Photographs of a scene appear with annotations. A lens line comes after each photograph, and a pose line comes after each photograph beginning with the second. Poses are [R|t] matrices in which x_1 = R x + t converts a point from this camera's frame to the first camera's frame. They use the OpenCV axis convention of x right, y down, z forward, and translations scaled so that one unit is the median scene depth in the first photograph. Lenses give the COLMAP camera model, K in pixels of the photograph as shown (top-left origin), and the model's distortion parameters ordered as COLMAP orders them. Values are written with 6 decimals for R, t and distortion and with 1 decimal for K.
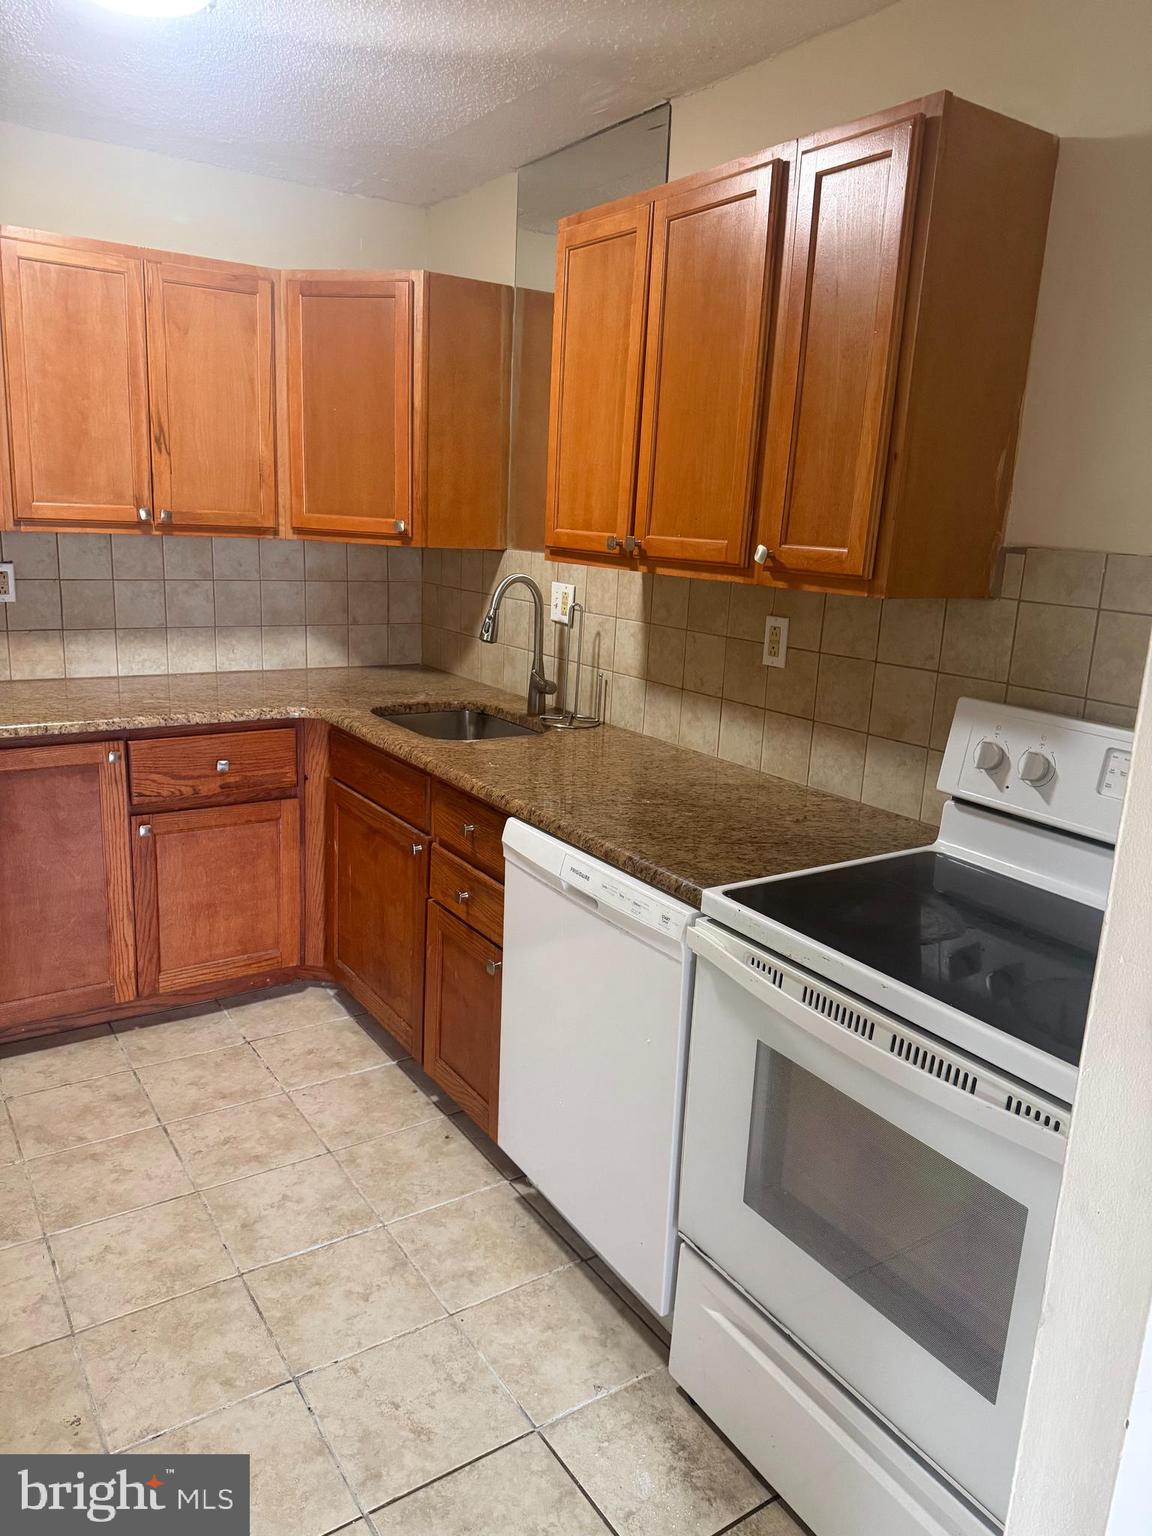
lens RADIAL K [[1085.6, 0, 574.6], [0, 1085.6, 764.1], [0, 0, 1]] dist [0.007284, -0.016713]
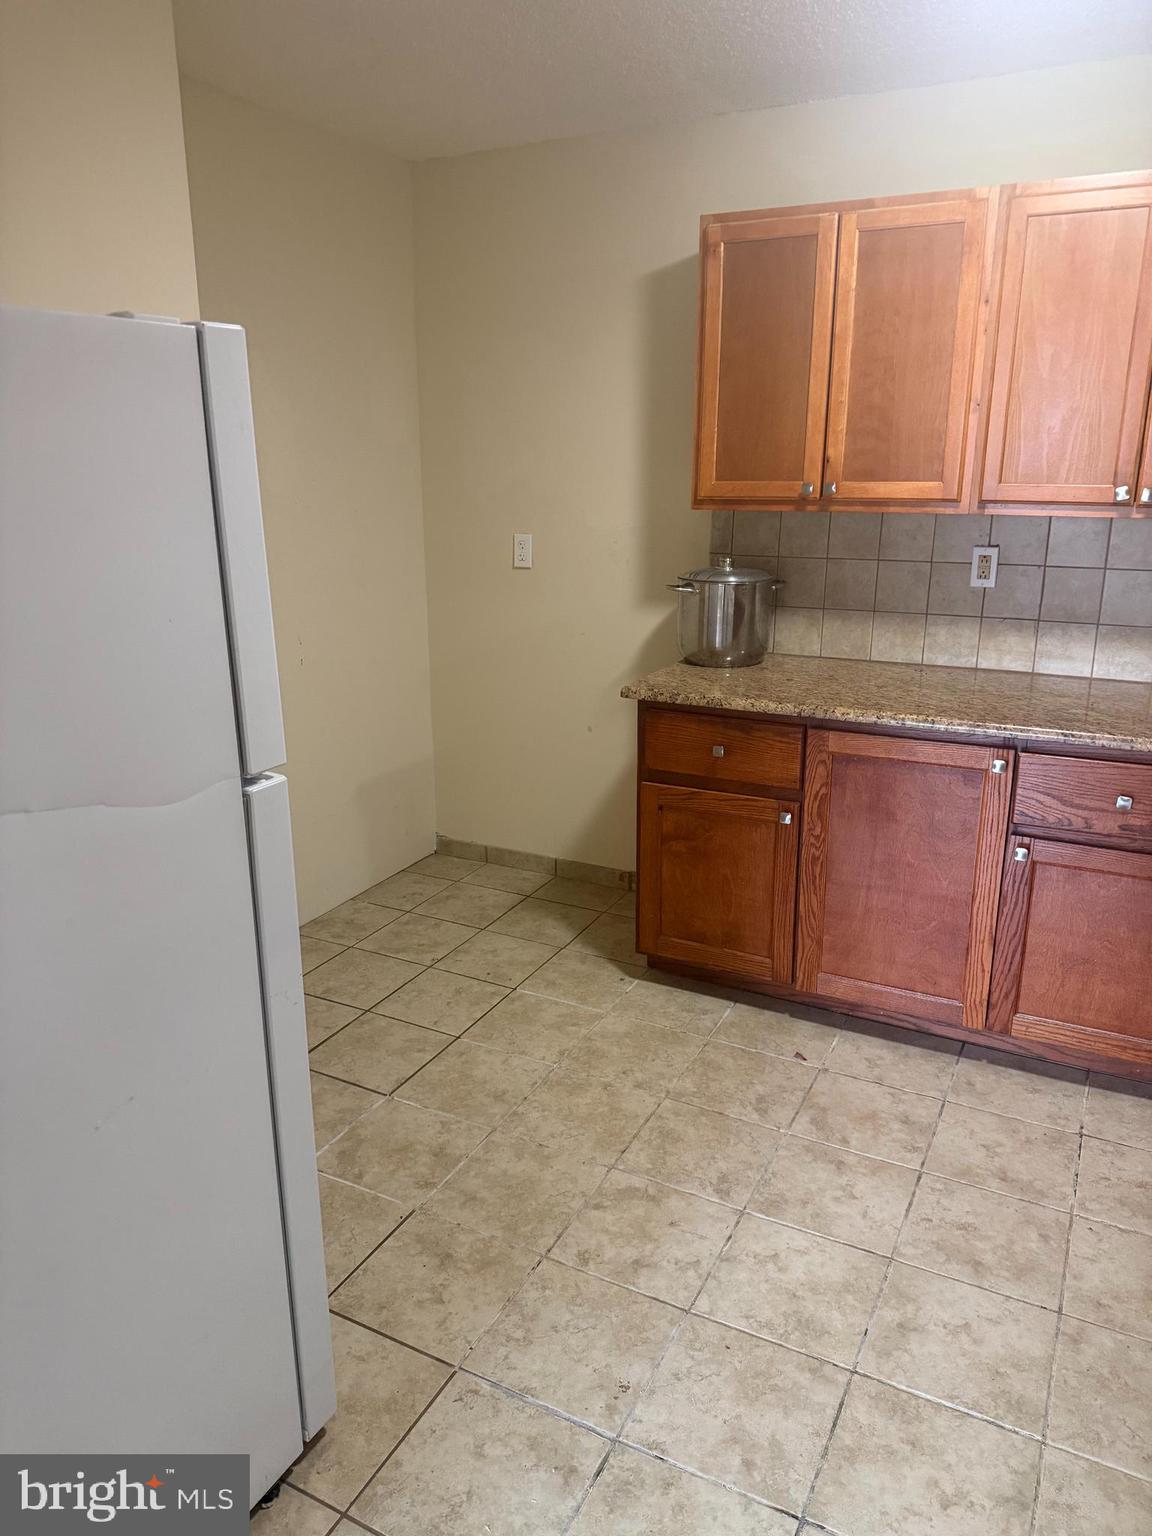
lens RADIAL K [[1085.6, 0, 574.9], [0, 1085.6, 766.7], [0, 0, 1]] dist [0.007284, -0.016713]
pose [[0.479945, 0.198100, -0.854640, 0.180789], [-0.176910, 0.976014, 0.126885, -0.059029], [0.859276, 0.090296, 0.503479, 0.246796]]
